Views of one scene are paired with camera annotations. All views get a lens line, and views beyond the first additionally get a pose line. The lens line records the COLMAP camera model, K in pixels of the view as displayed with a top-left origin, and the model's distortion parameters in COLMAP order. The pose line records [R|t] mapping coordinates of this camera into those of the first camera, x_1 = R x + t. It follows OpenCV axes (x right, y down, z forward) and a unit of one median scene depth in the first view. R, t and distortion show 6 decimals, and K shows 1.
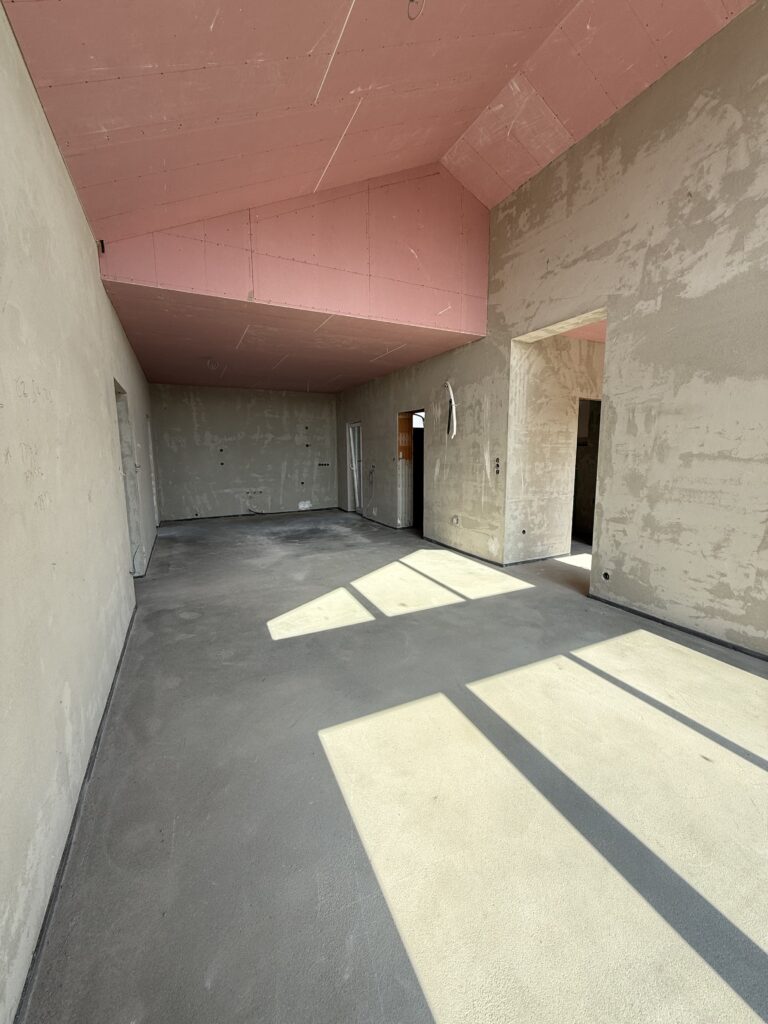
lens RADIAL K [[409.6, 0, 384.0], [0, 409.6, 512.0], [0, 0, 1]] dist [0.000631, 0.000025]
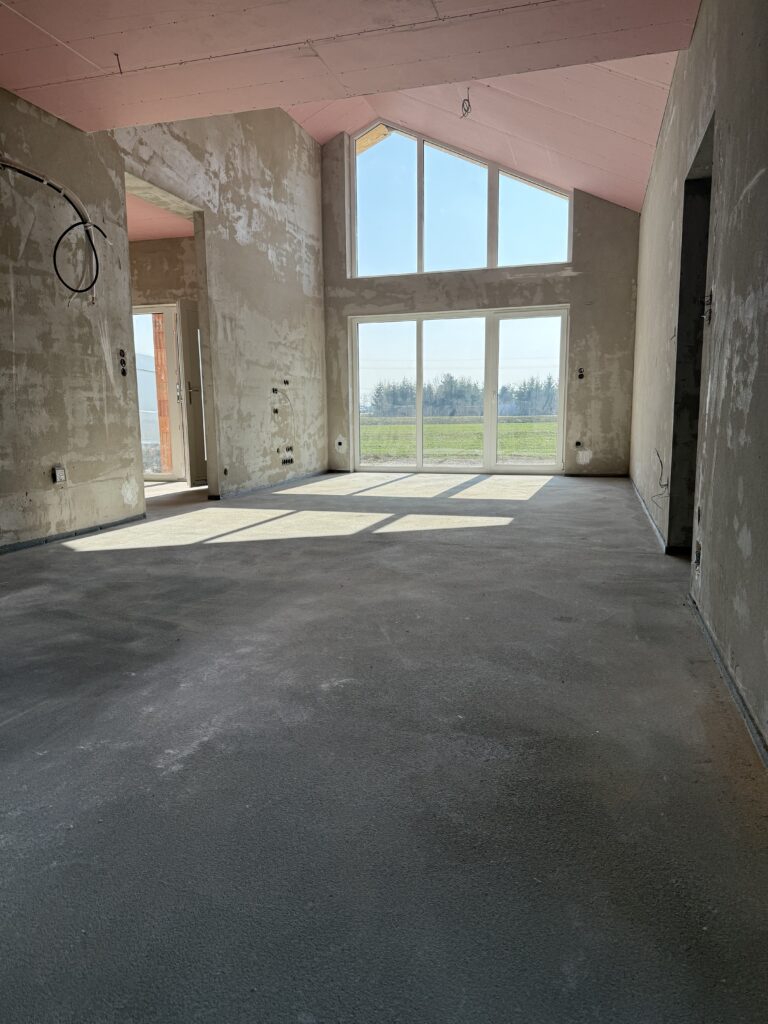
lens RADIAL K [[716.3, 0, 384.0], [0, 716.3, 512.0], [0, 0, 1]] dist [-0.003549, -0.003126]
pose [[-0.734177, -0.085335, 0.673574, -0.766358], [0.110521, 0.963818, 0.242570, -0.111943], [-0.669902, 0.252533, -0.698182, 1.534639]]
